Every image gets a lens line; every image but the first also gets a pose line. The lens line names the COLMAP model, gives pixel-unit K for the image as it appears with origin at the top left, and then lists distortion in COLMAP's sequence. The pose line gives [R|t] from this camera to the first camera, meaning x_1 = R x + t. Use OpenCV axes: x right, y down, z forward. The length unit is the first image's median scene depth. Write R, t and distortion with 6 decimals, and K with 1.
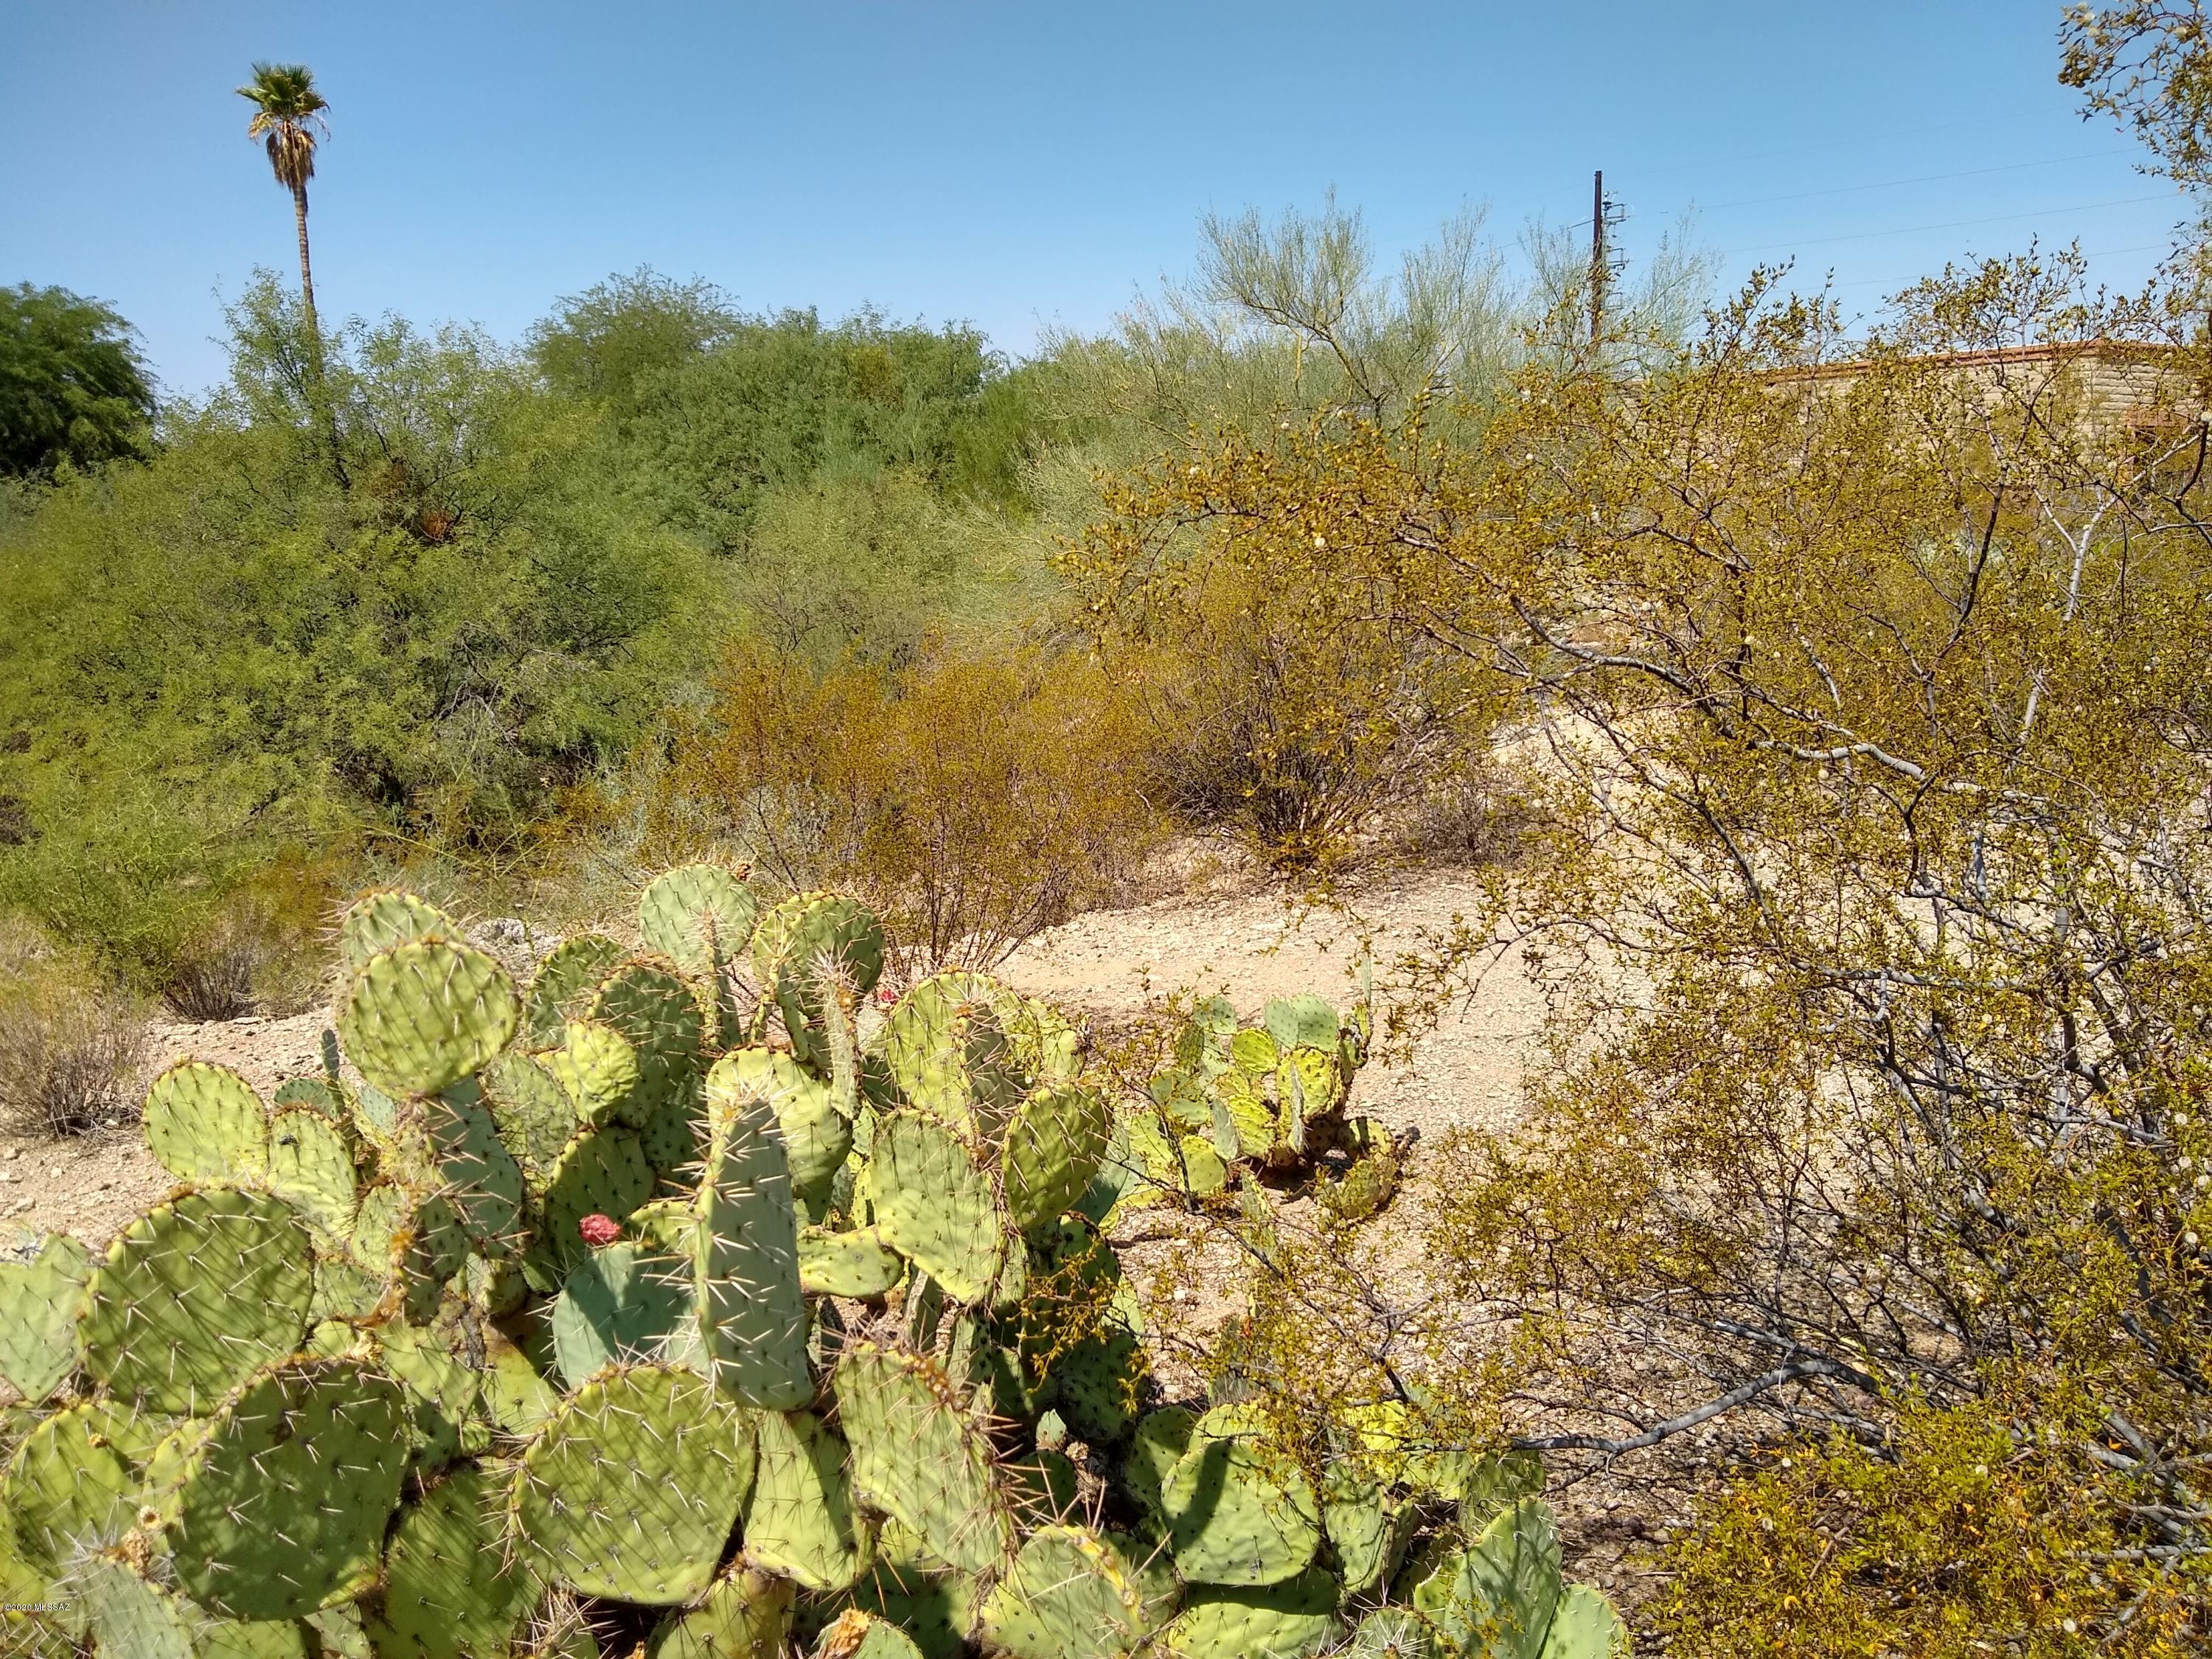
lens RADIAL K [[1668.0, 0, 1087.8], [0, 1668.0, 832.8], [0, 0, 1]] dist [-0.046864, 0.005978]
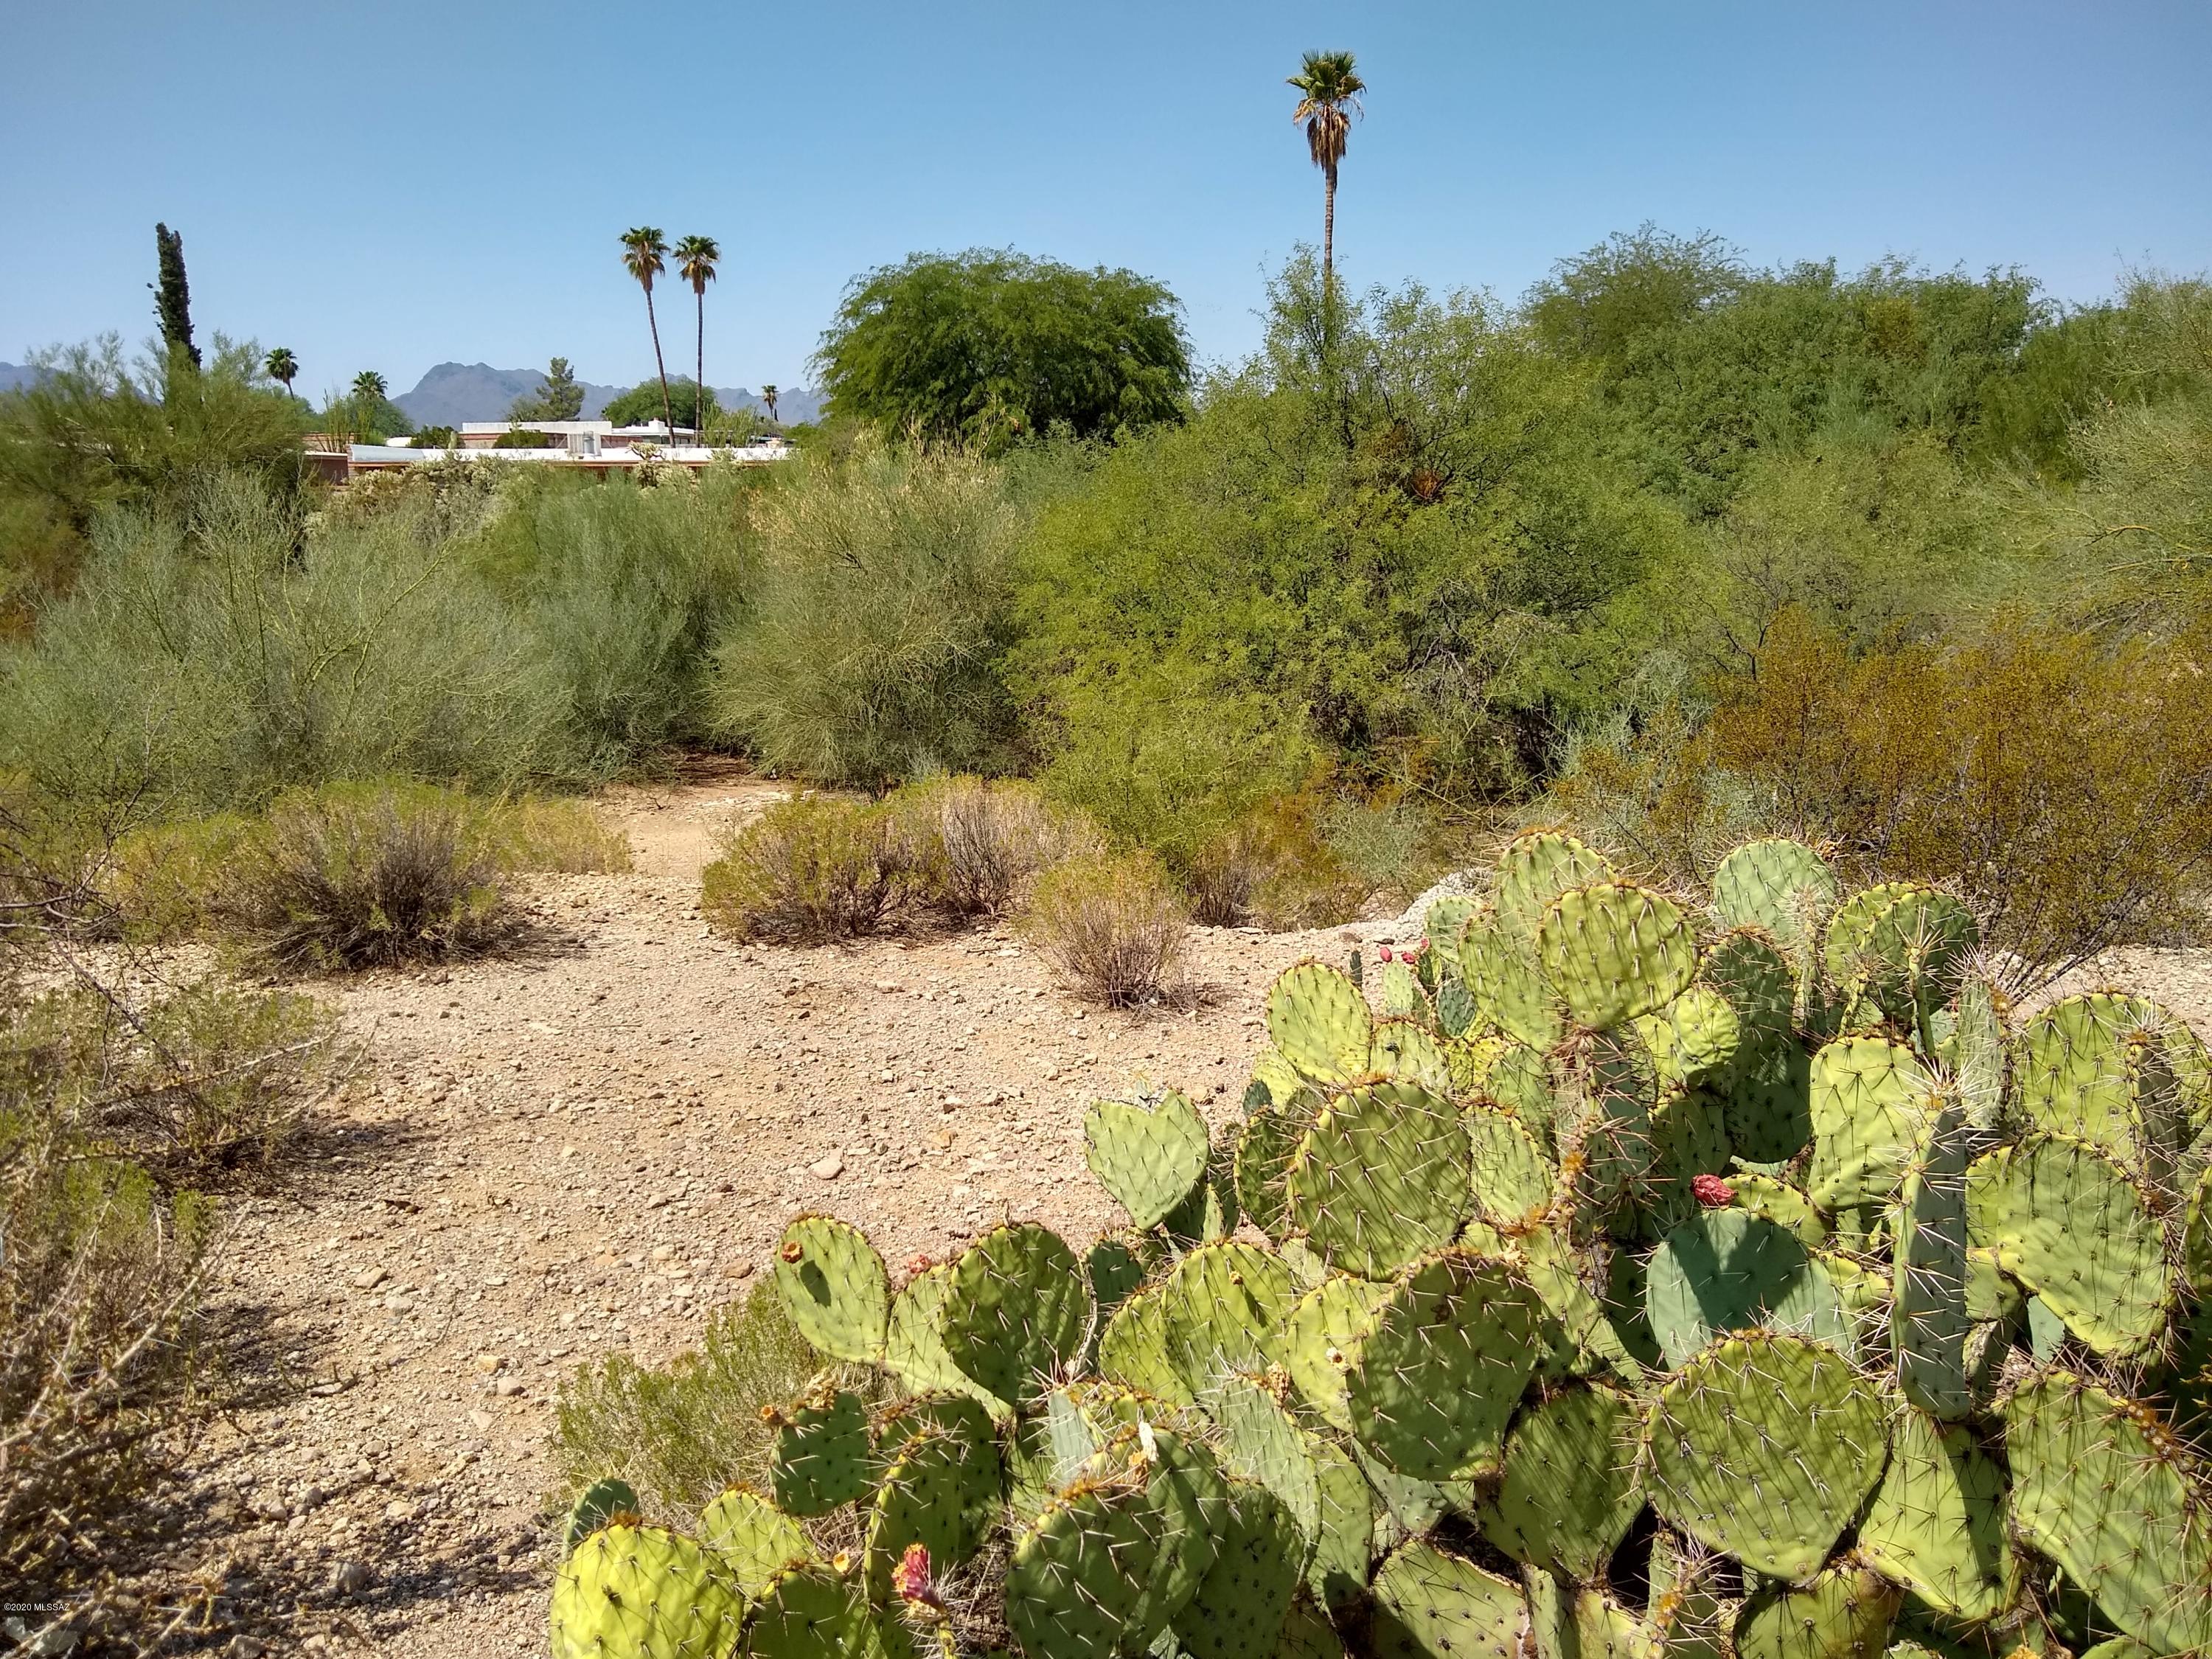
lens RADIAL K [[1668.0, 0, 1087.8], [0, 1668.0, 832.8], [0, 0, 1]] dist [-0.046864, 0.005978]
pose [[0.849533, 0.116383, -0.514537, -0.104375], [-0.105221, 0.993145, 0.050913, 0.010734], [0.516935, 0.010888, 0.855955, -0.046616]]
